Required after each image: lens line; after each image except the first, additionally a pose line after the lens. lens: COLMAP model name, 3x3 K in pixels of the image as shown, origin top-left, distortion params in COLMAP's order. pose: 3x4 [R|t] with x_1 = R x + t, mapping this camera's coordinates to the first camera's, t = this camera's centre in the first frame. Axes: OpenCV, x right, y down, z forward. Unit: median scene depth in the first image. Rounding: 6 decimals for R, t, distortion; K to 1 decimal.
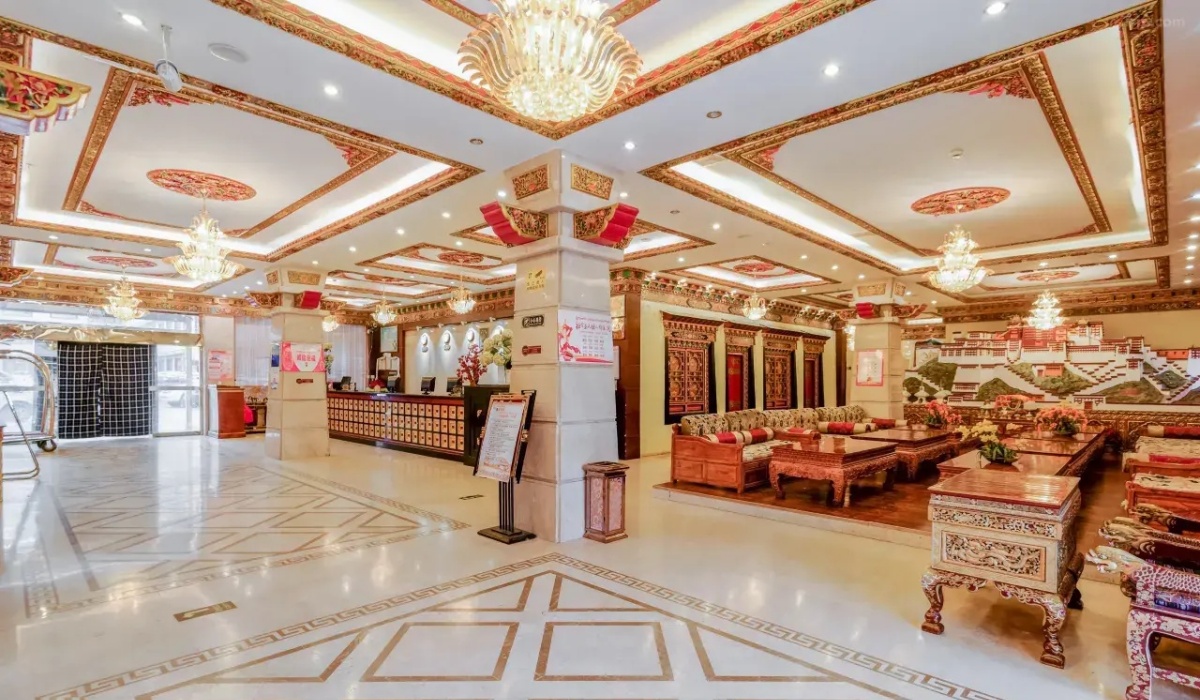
lens RADIAL K [[585.4, 0, 583.4], [0, 585.4, 348.5], [0, 0, 1]] dist [-0.010889, -0.000063]
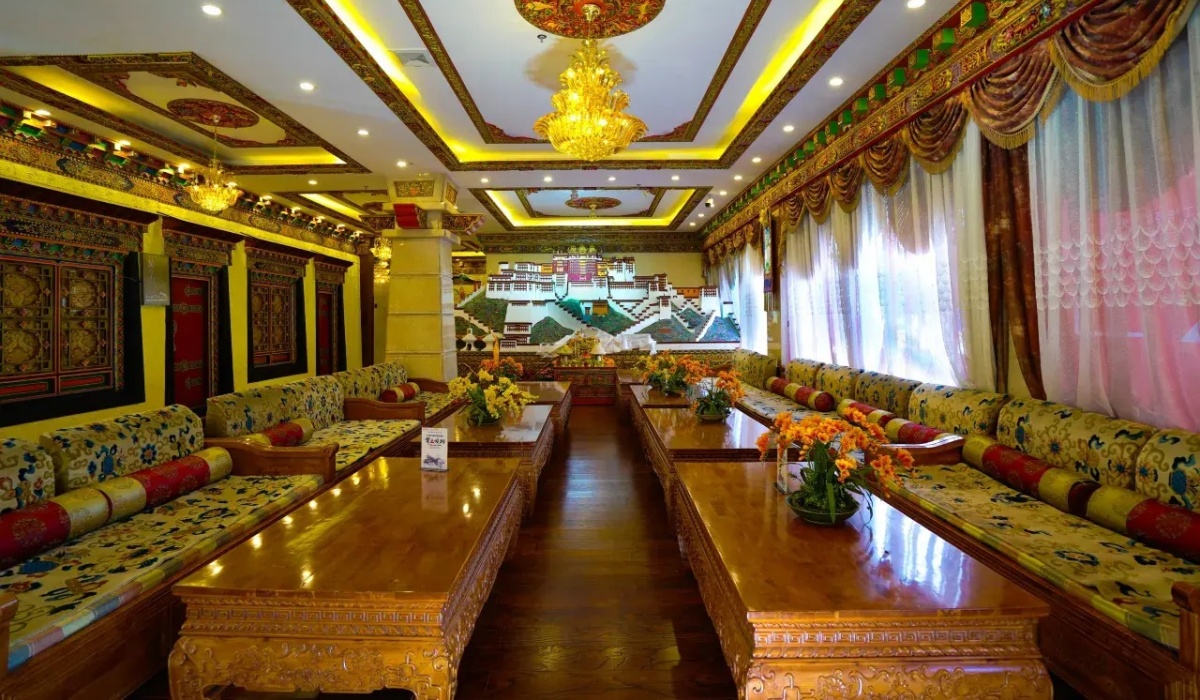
lens RADIAL K [[585.4, 0, 583.4], [0, 585.4, 348.5], [0, 0, 1]] dist [-0.010889, -0.000063]
pose [[0.712160, -0.045858, 0.700518, 0.141242], [-0.026632, 0.995381, 0.092235, 0.016177], [-0.701512, -0.084342, 0.707650, 0.346244]]
